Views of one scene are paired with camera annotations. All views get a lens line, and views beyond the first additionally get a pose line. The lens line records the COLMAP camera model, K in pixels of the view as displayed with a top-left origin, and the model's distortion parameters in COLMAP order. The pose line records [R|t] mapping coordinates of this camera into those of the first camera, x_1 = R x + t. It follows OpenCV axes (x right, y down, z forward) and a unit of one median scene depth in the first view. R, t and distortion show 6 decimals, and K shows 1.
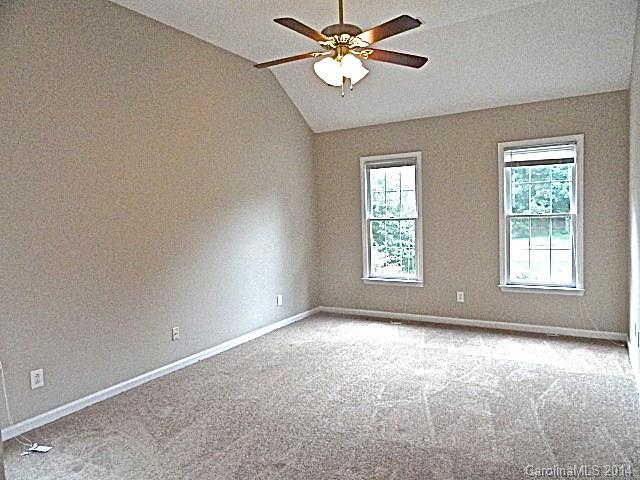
lens RADIAL K [[449.2, 0, 324.1], [0, 449.2, 236.2], [0, 0, 1]] dist [-0.009040, 0.010772]
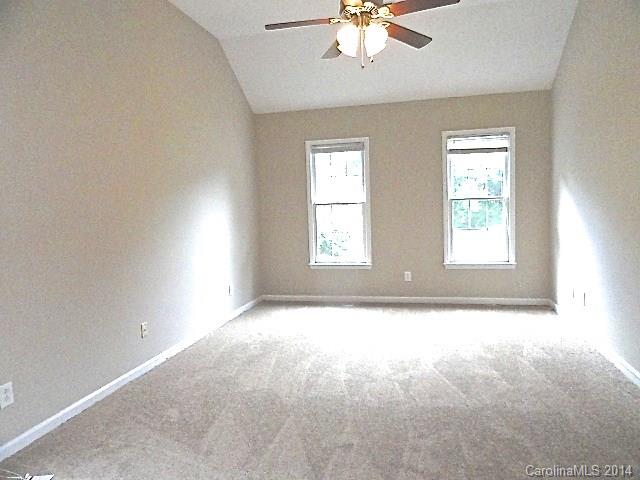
lens RADIAL K [[449.2, 0, 316.8], [0, 449.2, 243.2], [0, 0, 1]] dist [-0.009040, 0.010772]
pose [[0.951938, -0.024425, 0.305314, -0.250064], [0.017453, 0.999521, 0.025542, 0.029794], [-0.305792, -0.018986, 0.951909, 0.066235]]
